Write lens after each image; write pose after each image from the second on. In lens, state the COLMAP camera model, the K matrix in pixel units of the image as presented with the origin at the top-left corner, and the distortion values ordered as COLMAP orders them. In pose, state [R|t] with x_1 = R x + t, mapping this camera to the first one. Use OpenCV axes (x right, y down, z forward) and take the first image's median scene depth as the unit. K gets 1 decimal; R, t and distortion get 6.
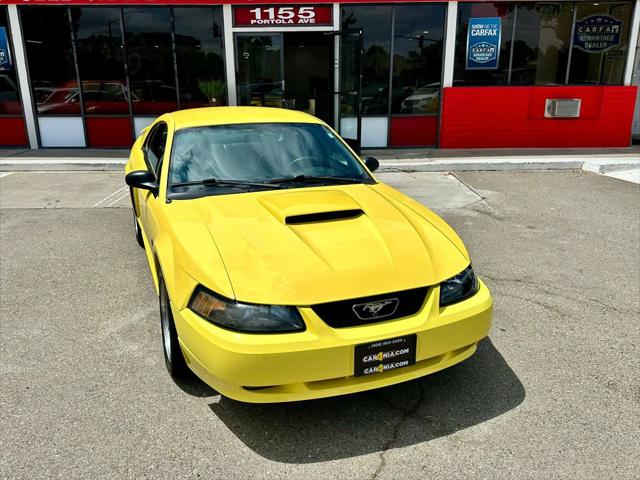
lens RADIAL K [[532.9, 0, 311.1], [0, 532.9, 235.7], [0, 0, 1]] dist [0.066925, -0.113347]
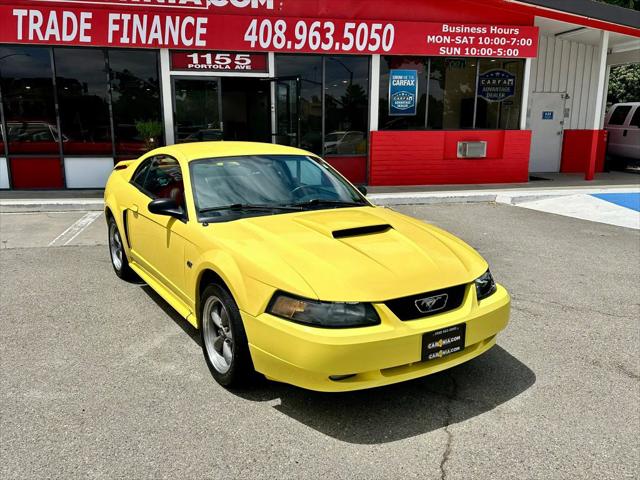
lens RADIAL K [[532.9, 0, 313.7], [0, 532.9, 236.5], [0, 0, 1]] dist [0.066925, -0.113347]
pose [[0.980252, -0.029732, 0.195506, -0.140572], [0.045378, 0.996071, -0.076043, 0.027083], [-0.192477, 0.083412, 0.977750, -0.042817]]
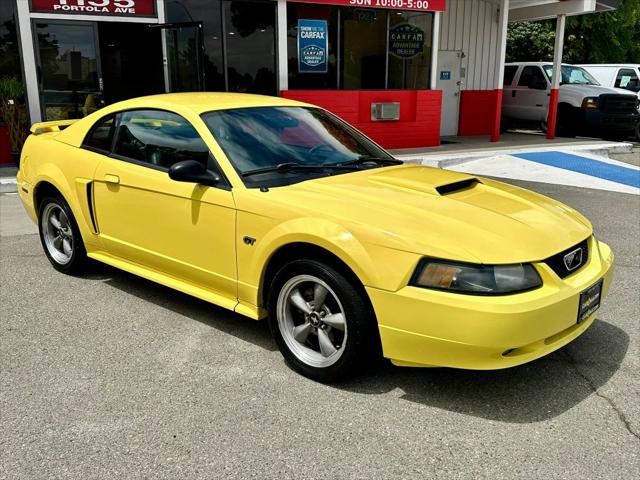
lens RADIAL K [[607.6, 0, 309.5], [0, 607.6, 230.6], [0, 0, 1]] dist [0.049729, 0.000000]
pose [[0.889623, -0.094980, 0.446710, -0.344216], [0.123224, 0.991778, -0.034529, 0.023083], [-0.439757, 0.085763, 0.894012, 0.055277]]
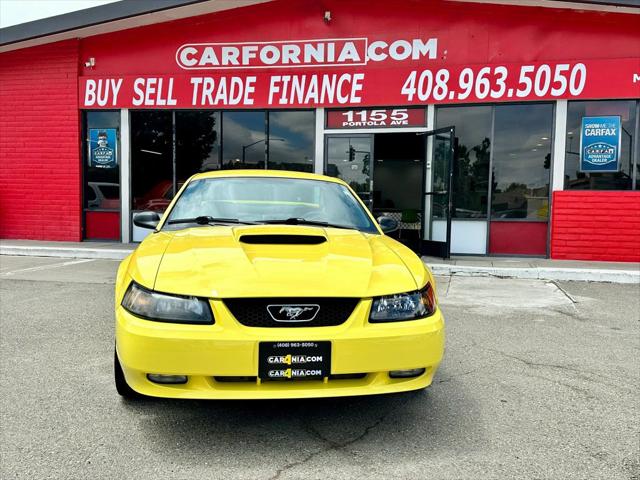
lens RADIAL K [[607.6, 0, 317.0], [0, 607.6, 239.0], [0, 0, 1]] dist [0.049729, 0.000000]
pose [[0.973899, 0.037580, -0.223850, 0.159902], [-0.089121, 0.970312, -0.224838, 0.099132], [0.208755, 0.238919, 0.948335, -0.026578]]
